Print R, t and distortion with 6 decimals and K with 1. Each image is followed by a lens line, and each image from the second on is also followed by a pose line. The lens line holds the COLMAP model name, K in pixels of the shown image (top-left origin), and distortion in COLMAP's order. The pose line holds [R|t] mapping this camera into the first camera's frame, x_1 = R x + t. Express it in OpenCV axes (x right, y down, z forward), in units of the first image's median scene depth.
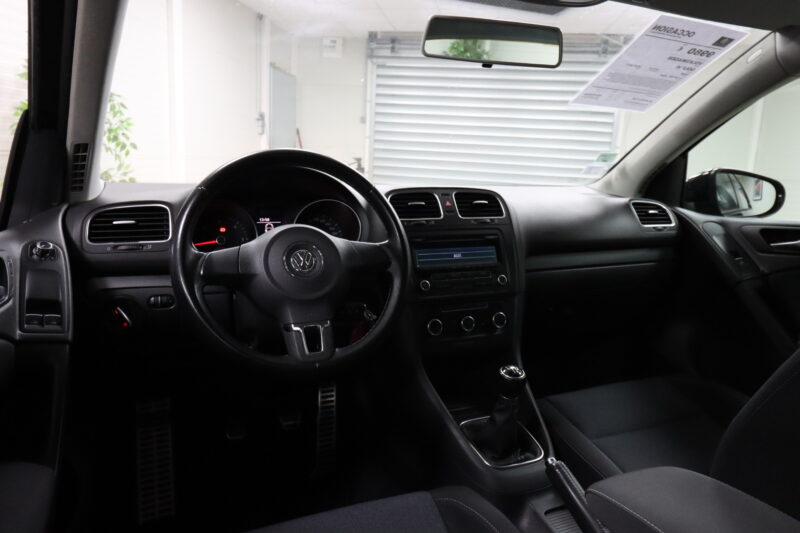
lens RADIAL K [[549.2, 0, 400.0], [0, 549.2, 266.5], [0, 0, 1]] dist [0.008450, 0.002493]
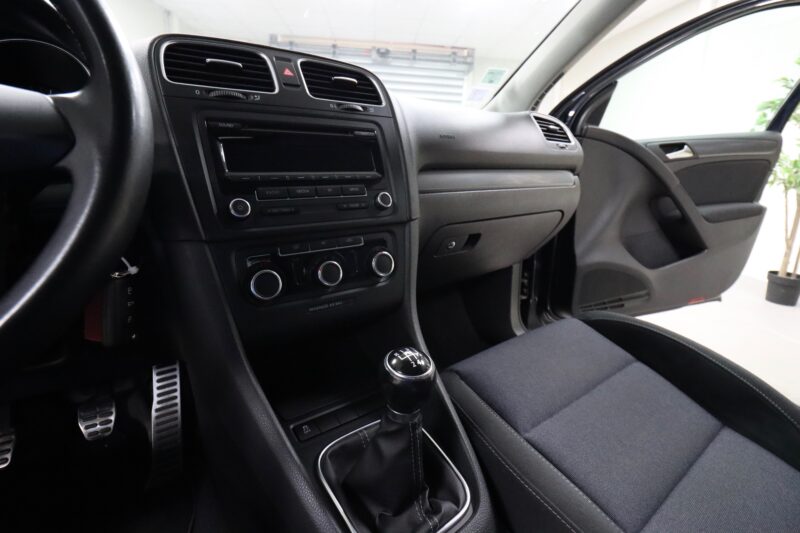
lens RADIAL K [[367.5, 0, 400.0], [0, 367.5, 266.5], [0, 0, 1]] dist [0.001936, -0.010578]
pose [[0.975019, -0.062250, 0.213221, 0.107093], [0.041158, 0.993935, 0.101975, 0.055855], [-0.218276, -0.090652, 0.971668, 0.570971]]
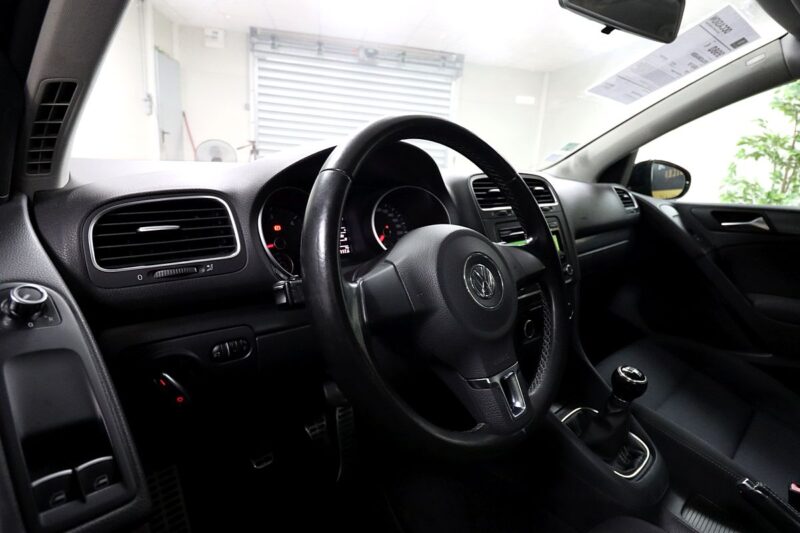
lens RADIAL K [[404.8, 0, 400.0], [0, 404.8, 266.5], [0, 0, 1]] dist [-0.005880, -0.001970]
pose [[0.945375, -0.059822, 0.320449, -0.322788], [0.028903, 0.994528, 0.100392, -0.061097], [-0.324701, -0.085646, 0.941931, 0.411671]]
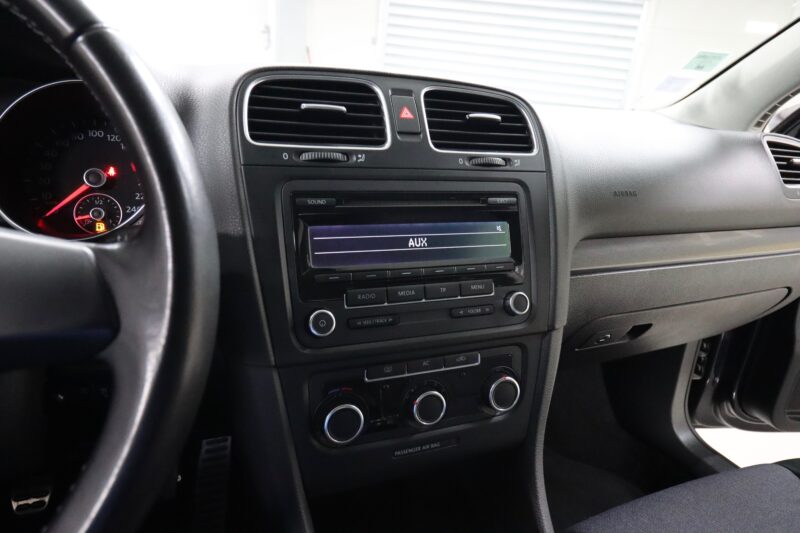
lens RADIAL K [[475.0, 0, 411.4], [0, 475.0, 266.8], [0, 0, 1]] dist [-0.002582, 0.000237]
pose [[0.998162, 0.060308, 0.005896, 0.095857], [-0.060481, 0.985556, 0.158179, -0.056891], [0.003728, -0.158245, 0.987393, 0.622305]]
